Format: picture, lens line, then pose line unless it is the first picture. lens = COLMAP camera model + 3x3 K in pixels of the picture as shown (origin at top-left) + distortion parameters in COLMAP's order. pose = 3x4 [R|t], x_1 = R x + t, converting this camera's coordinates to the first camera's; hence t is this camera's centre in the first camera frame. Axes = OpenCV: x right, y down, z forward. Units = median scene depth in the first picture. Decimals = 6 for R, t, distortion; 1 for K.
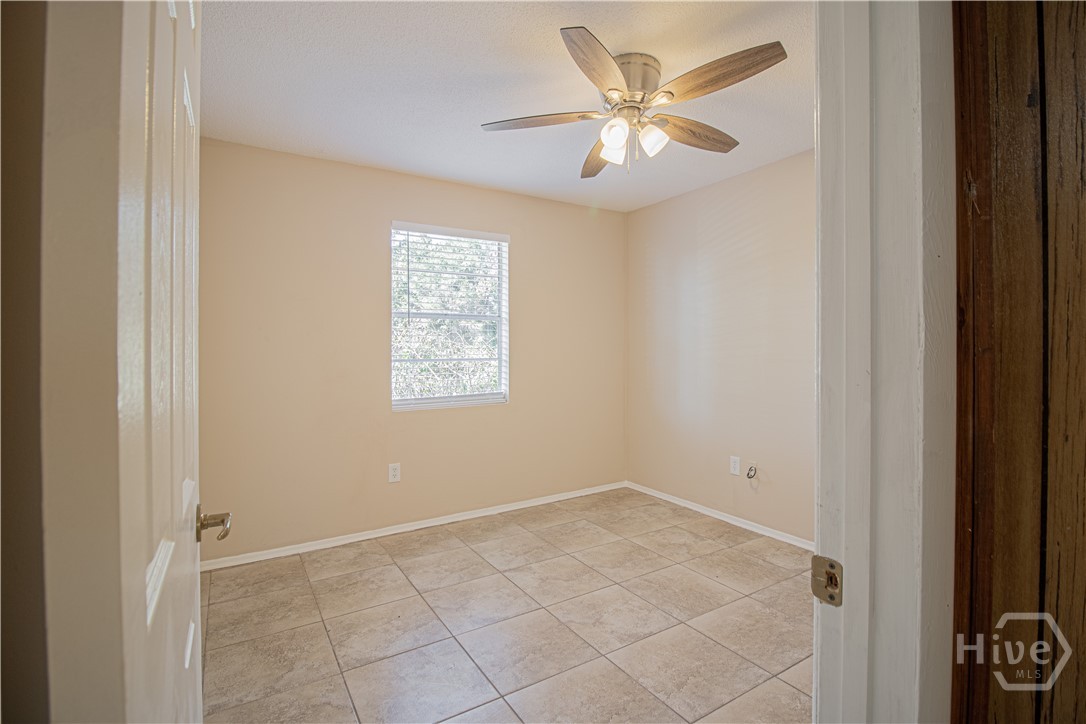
lens RADIAL K [[507.8, 0, 526.6], [0, 507.8, 356.3], [0, 0, 1]] dist [-0.009235, -0.007391]
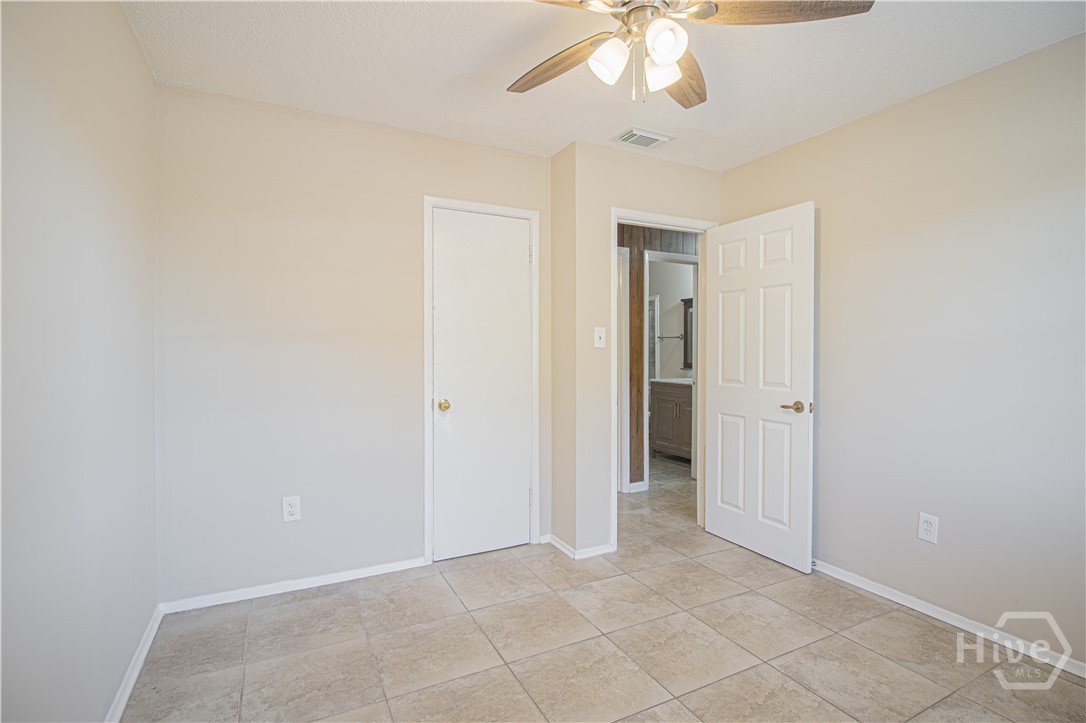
lens RADIAL K [[507.8, 0, 547.8], [0, 507.8, 356.3], [0, 0, 1]] dist [-0.009235, -0.007391]
pose [[-0.998565, 0.005903, 0.053227, 0.225554], [0.006909, 0.999800, 0.018753, -0.012944], [-0.053106, 0.019094, -0.998406, 1.313002]]
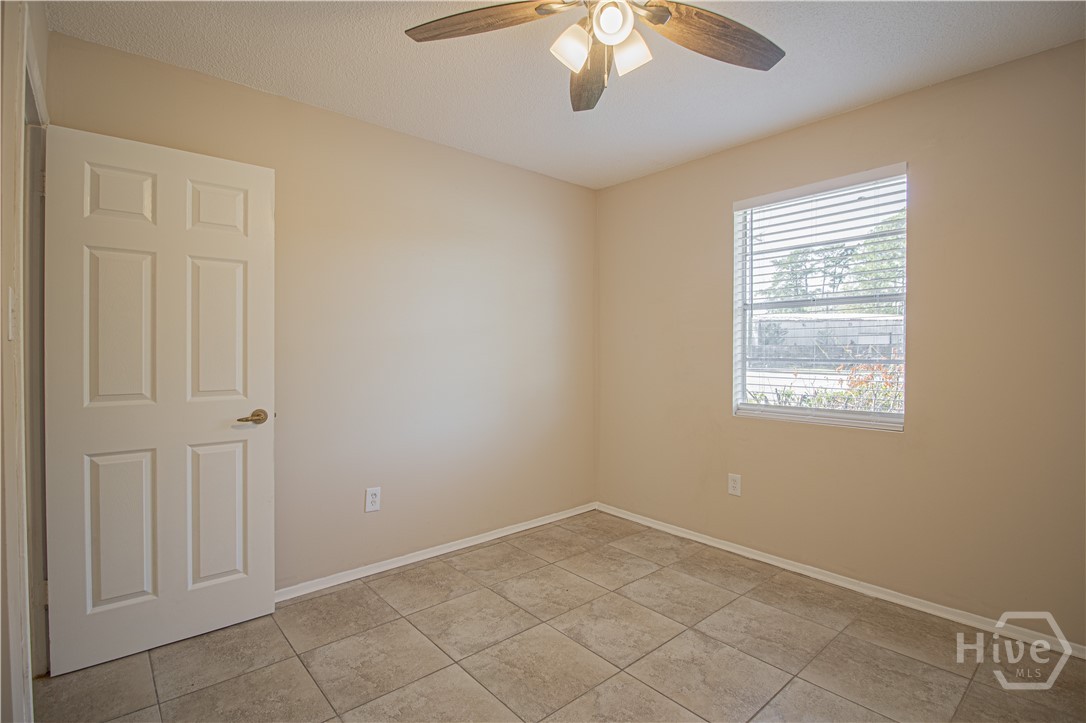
lens RADIAL K [[507.8, 0, 549.1], [0, 507.8, 357.3], [0, 0, 1]] dist [-0.009235, -0.007391]
pose [[0.183024, 0.026208, -0.982759, 0.652209], [-0.013860, 0.999614, 0.024077, -0.011651], [0.983011, 0.009214, 0.183317, 0.614148]]
